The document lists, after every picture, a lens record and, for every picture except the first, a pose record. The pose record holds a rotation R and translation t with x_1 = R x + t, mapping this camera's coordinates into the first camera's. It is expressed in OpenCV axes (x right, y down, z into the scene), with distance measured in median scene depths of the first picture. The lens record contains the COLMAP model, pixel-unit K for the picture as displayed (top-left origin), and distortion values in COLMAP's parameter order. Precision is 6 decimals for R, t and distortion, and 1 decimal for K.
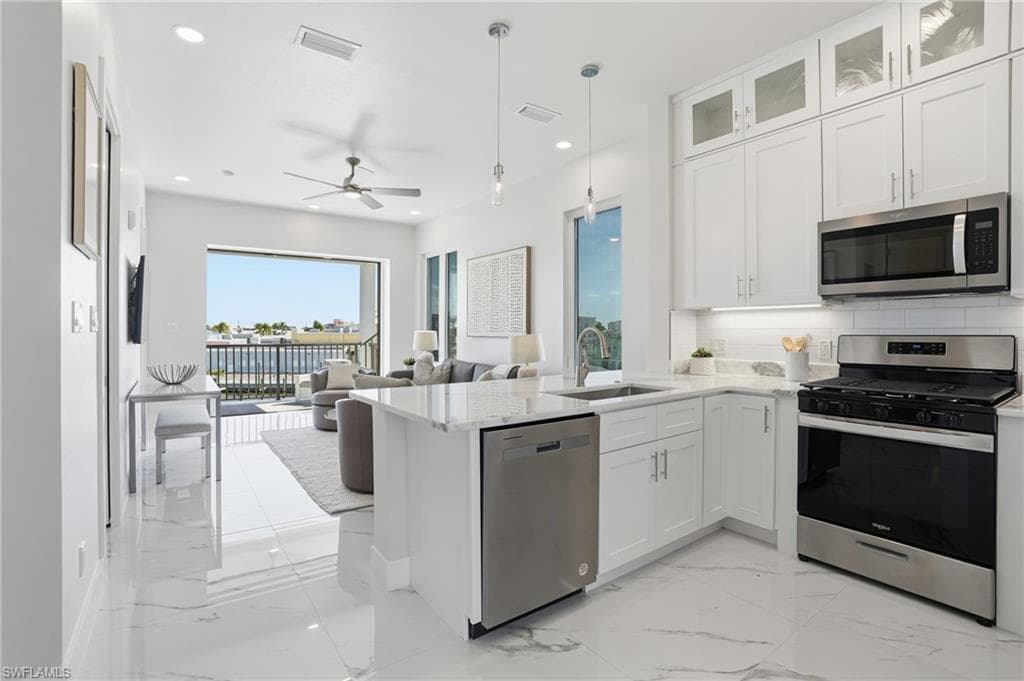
lens RADIAL K [[479.6, 0, 518.5], [0, 479.6, 333.4], [0, 0, 1]] dist [-0.053549, 0.014719]
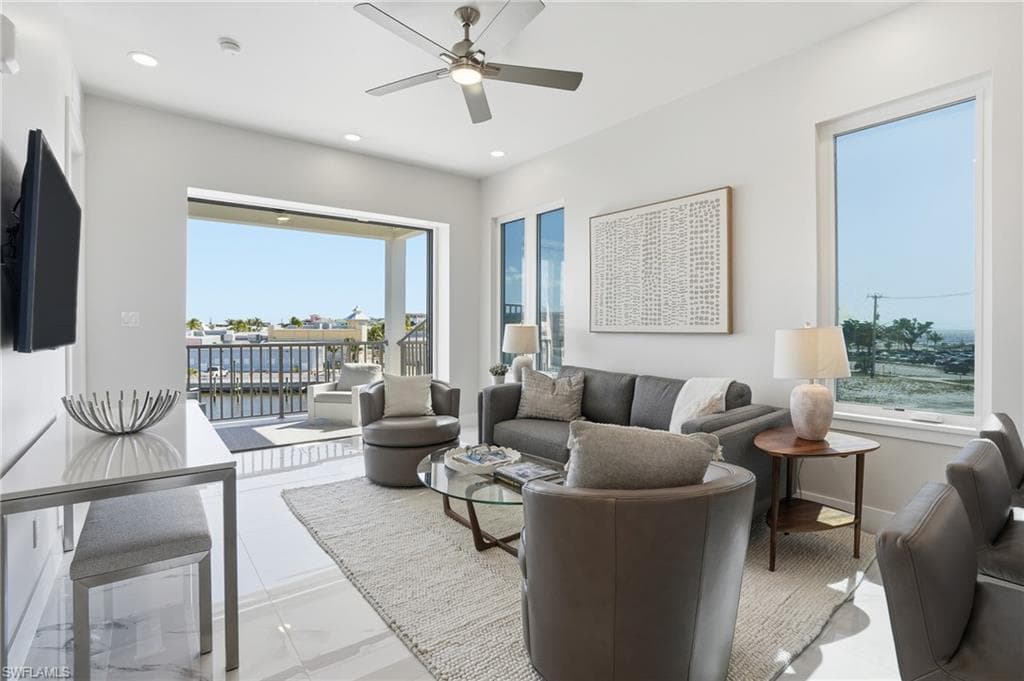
lens RADIAL K [[479.6, 0, 520.4], [0, 479.6, 331.1], [0, 0, 1]] dist [-0.053549, 0.014719]
pose [[0.998891, -0.002757, 0.047011, -0.222653], [0.002562, 0.999988, 0.004203, 0.001527], [-0.047022, -0.004078, 0.998886, 0.318340]]
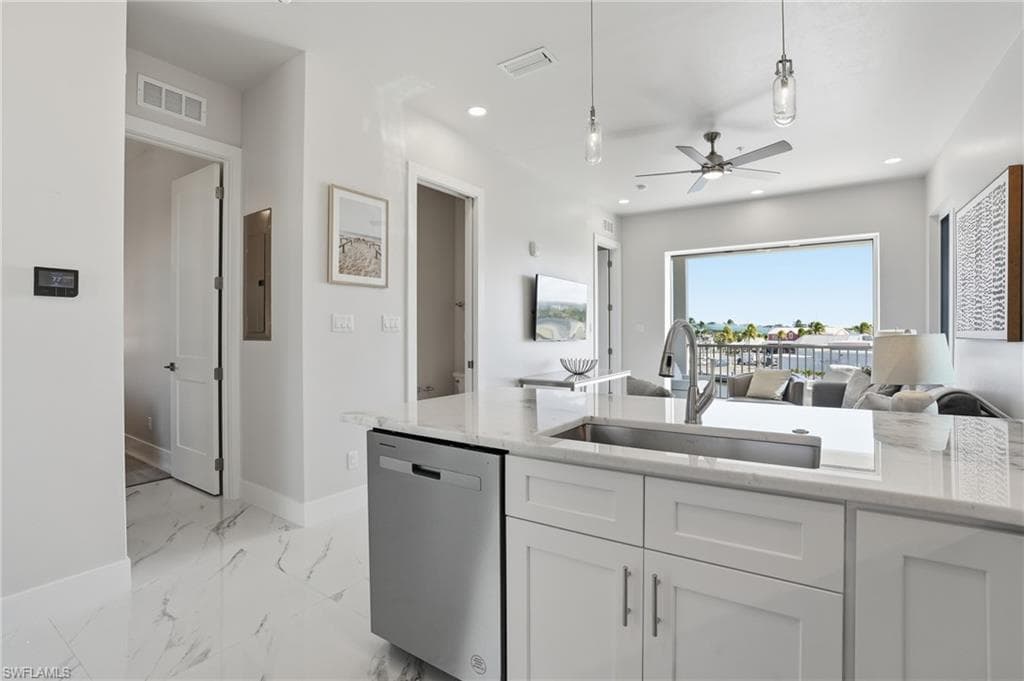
lens RADIAL K [[479.6, 0, 494.7], [0, 479.6, 330.9], [0, 0, 1]] dist [-0.053549, 0.014719]
pose [[0.314068, -0.001262, -0.949400, 0.249224], [-0.004986, 0.999983, -0.002979, 0.000474], [0.949388, 0.005670, 0.314056, 0.246255]]
